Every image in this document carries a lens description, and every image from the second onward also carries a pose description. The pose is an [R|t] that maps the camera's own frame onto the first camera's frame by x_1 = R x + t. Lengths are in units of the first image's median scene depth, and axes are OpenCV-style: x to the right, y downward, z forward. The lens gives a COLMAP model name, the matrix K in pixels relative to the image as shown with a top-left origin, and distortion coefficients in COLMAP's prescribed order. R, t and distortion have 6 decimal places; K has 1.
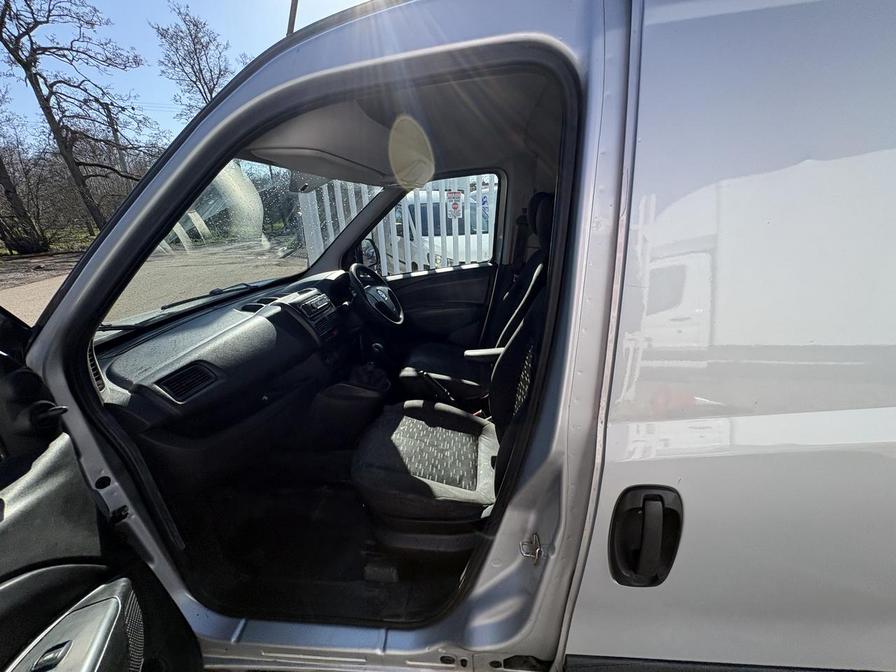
lens RADIAL K [[358.6, 0, 445.1], [0, 358.6, 339.3], [0, 0, 1]] dist [-0.000584, 0.000479]
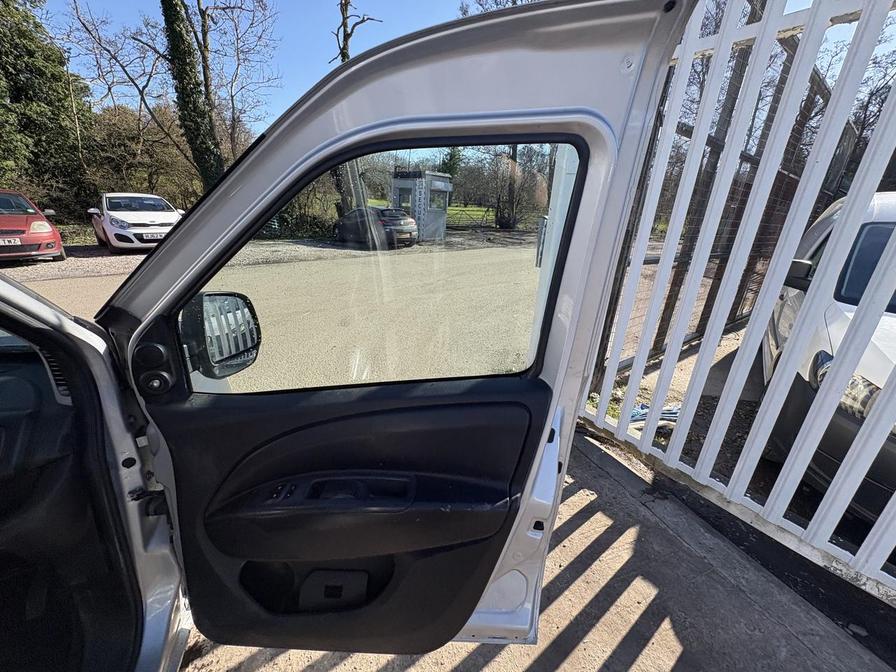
lens RADIAL K [[358.6, 0, 447.0], [0, 358.6, 339.1], [0, 0, 1]] dist [-0.000584, 0.000479]
pose [[0.467067, 0.363980, -0.805833, 0.110150], [-0.358374, 0.911063, 0.203794, -0.267404], [0.808342, 0.193604, 0.555969, 0.670876]]
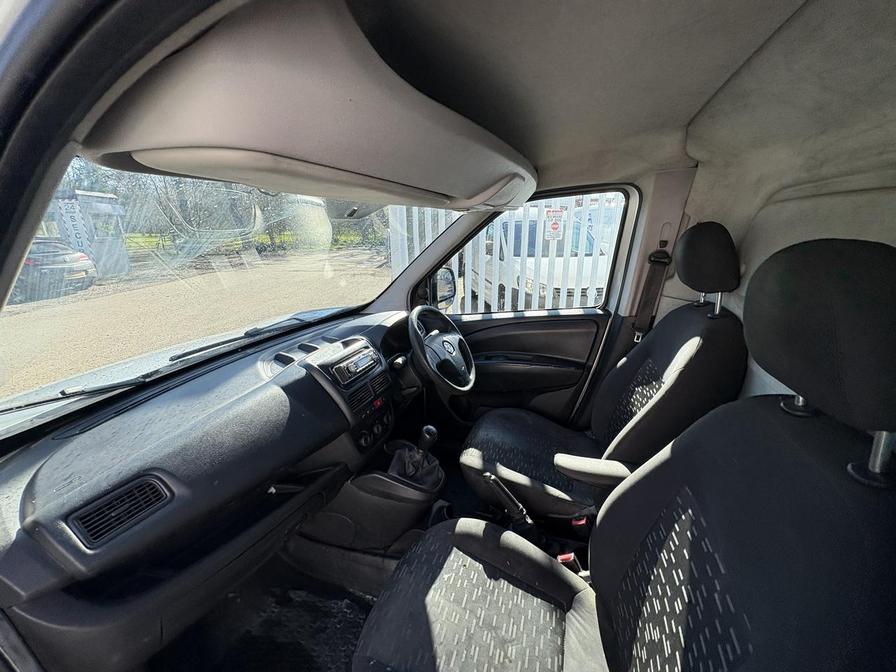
lens RADIAL K [[358.6, 0, 441.6], [0, 358.6, 340.1], [0, 0, 1]] dist [-0.000584, 0.000479]
pose [[0.966262, 0.097580, -0.238359, -0.005532], [-0.105241, 0.994254, -0.019597, -0.066412], [0.235077, 0.044021, 0.970979, 0.133780]]
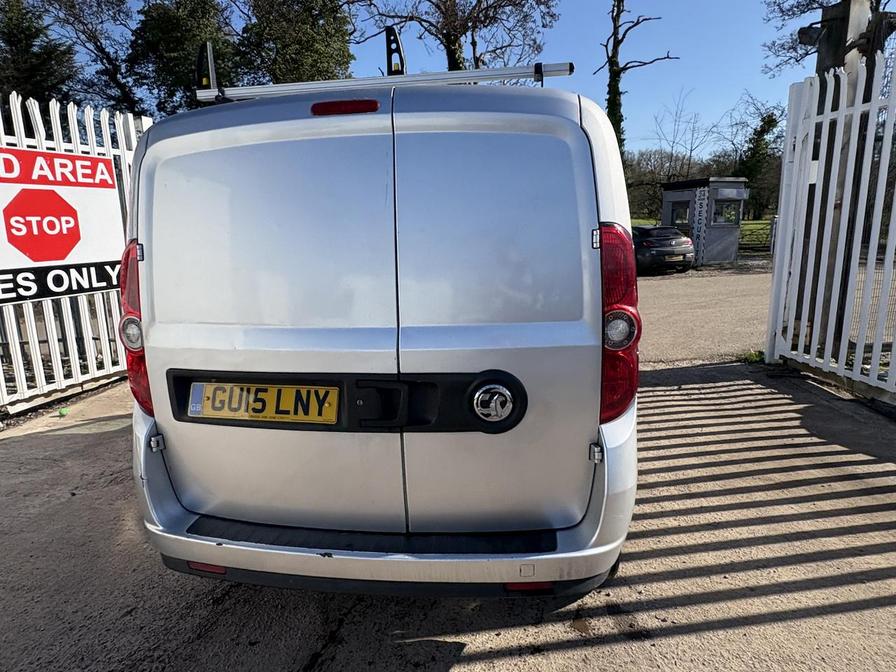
lens RADIAL K [[540.3, 0, 448.6], [0, 540.3, 334.5], [0, 0, 1]] dist [0.002742, -0.001521]
pose [[-0.026945, 0.229141, -0.973020, 1.065176], [-0.307588, 0.924249, 0.226174, -0.179329], [0.951138, 0.305383, 0.045577, 0.374097]]
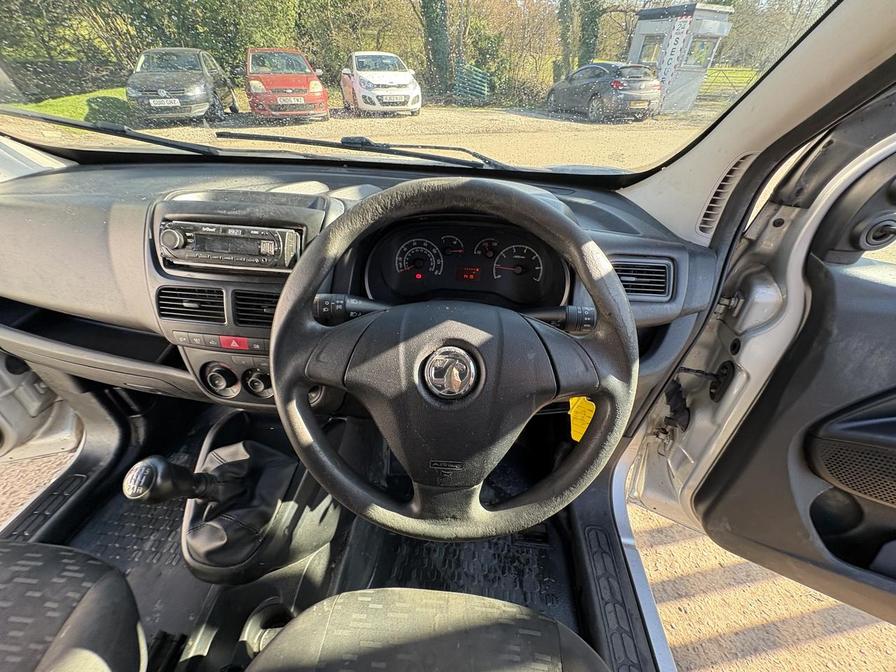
lens RADIAL K [[358.6, 0, 450.7], [0, 358.6, 337.8], [0, 0, 1]] dist [-0.000584, 0.000479]
pose [[0.022278, 0.643530, -0.765096, -0.012847], [-0.364321, 0.717889, 0.593216, -0.132924], [0.931007, 0.265525, 0.250445, 0.479663]]
